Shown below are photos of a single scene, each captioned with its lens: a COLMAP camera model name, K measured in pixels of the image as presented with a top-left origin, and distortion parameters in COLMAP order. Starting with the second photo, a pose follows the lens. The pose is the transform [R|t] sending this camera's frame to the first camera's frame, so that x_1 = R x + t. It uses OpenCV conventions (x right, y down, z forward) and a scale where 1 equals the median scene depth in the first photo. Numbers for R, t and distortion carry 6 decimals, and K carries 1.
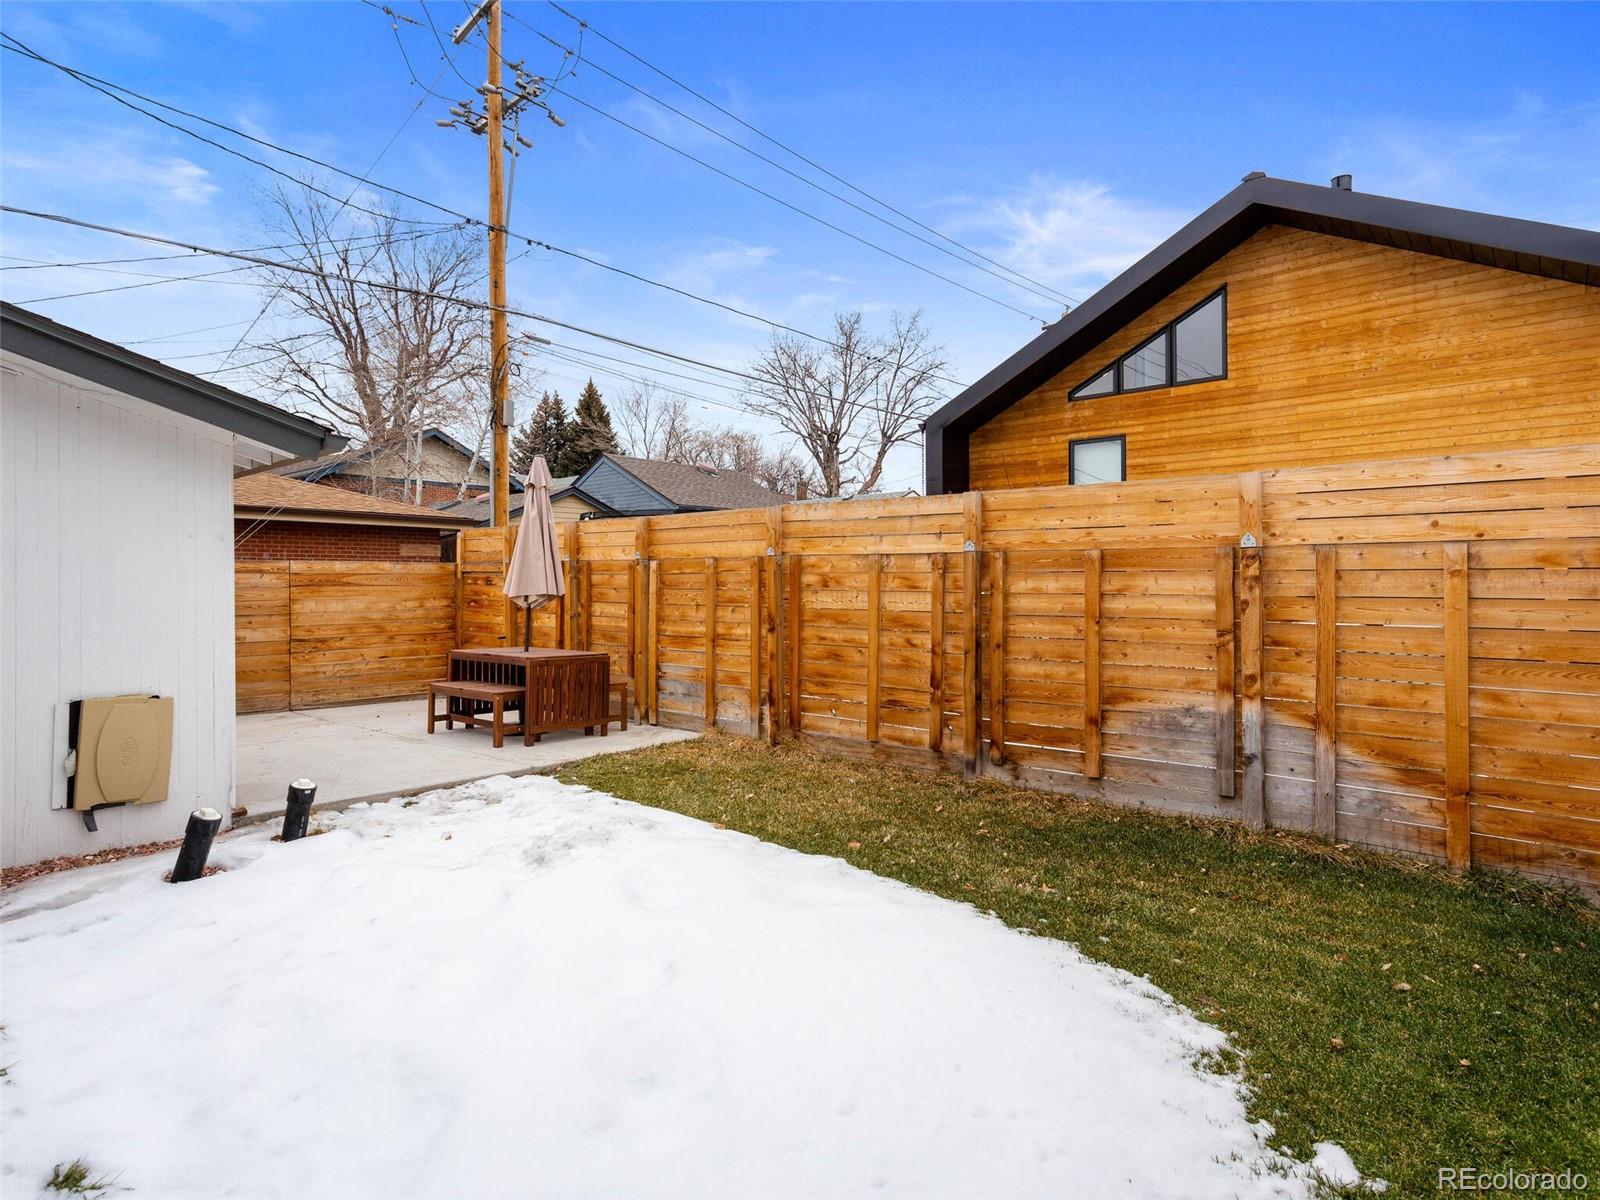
lens RADIAL K [[867.9, 0, 799.2], [0, 867.9, 591.0], [0, 0, 1]] dist [0.001393, 0.002374]
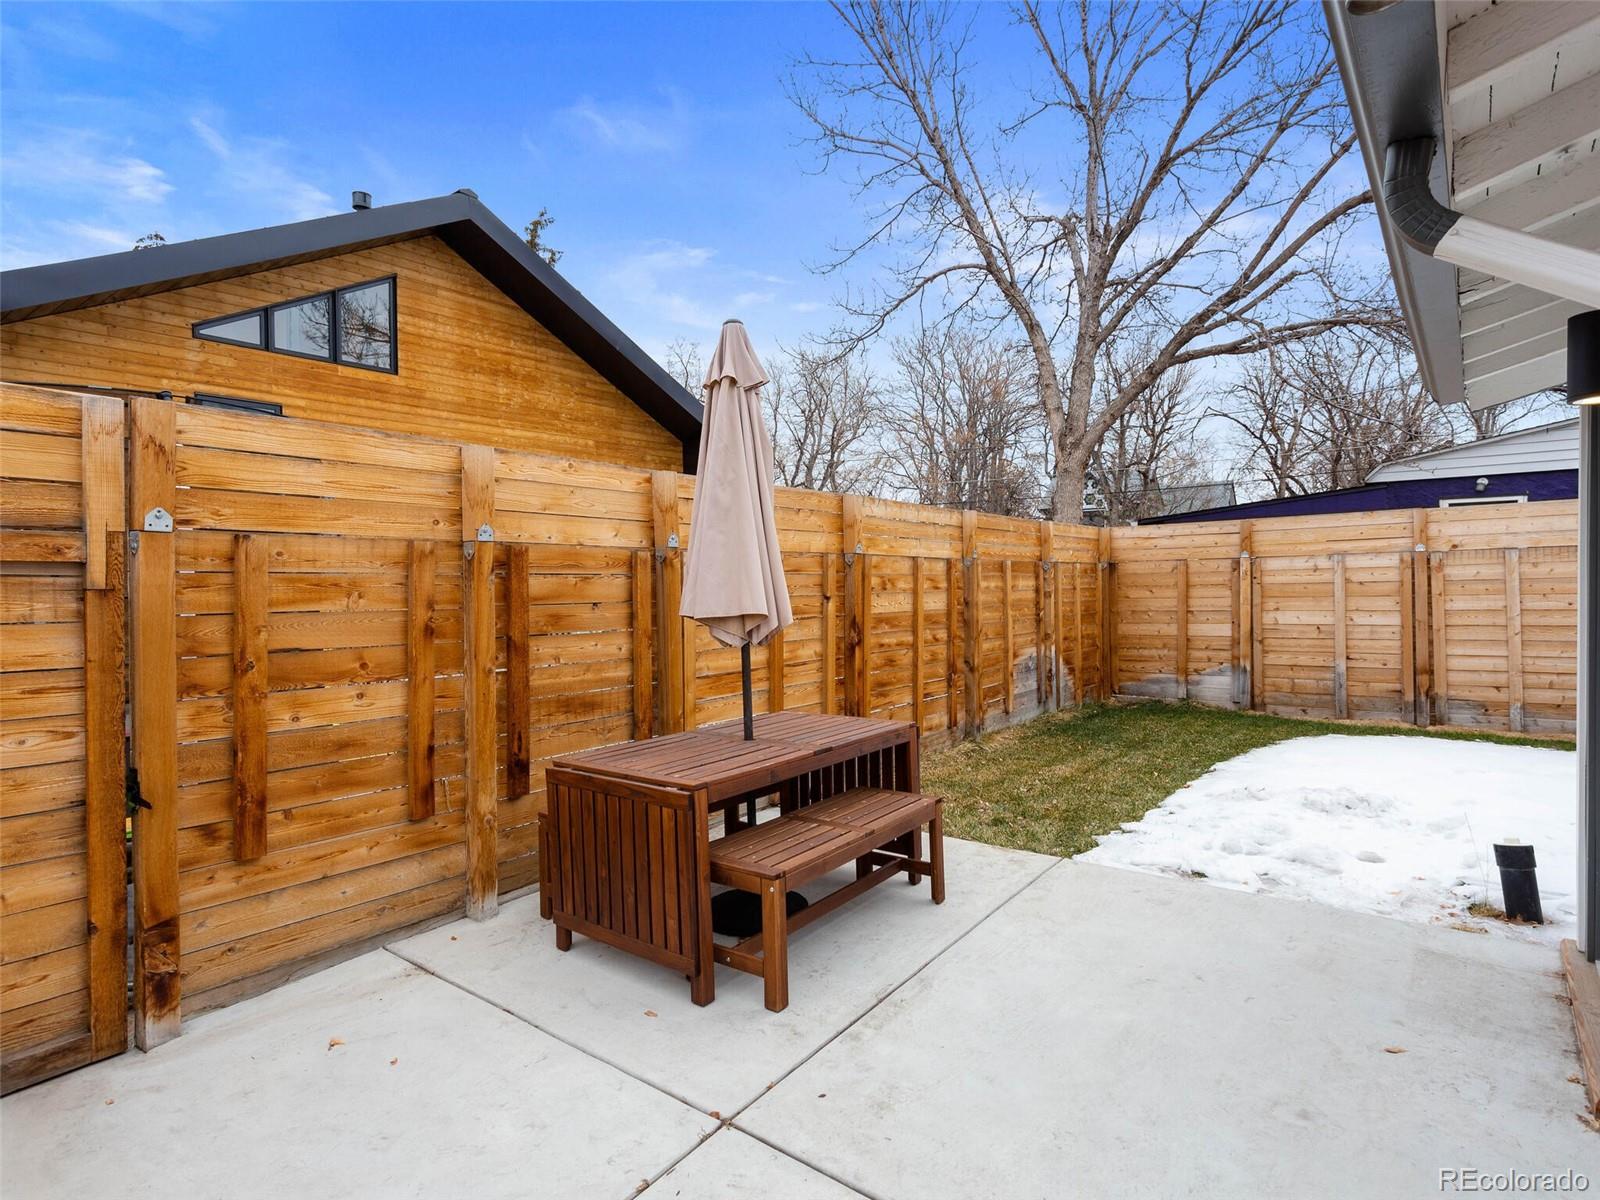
lens RADIAL K [[867.9, 0, 799.2], [0, 867.9, 591.0], [0, 0, 1]] dist [0.001393, 0.002374]
pose [[-0.066261, -0.010695, 0.997745, -0.698866], [0.023021, 0.999660, 0.012245, -0.013105], [-0.997537, 0.023780, -0.065992, 0.901133]]
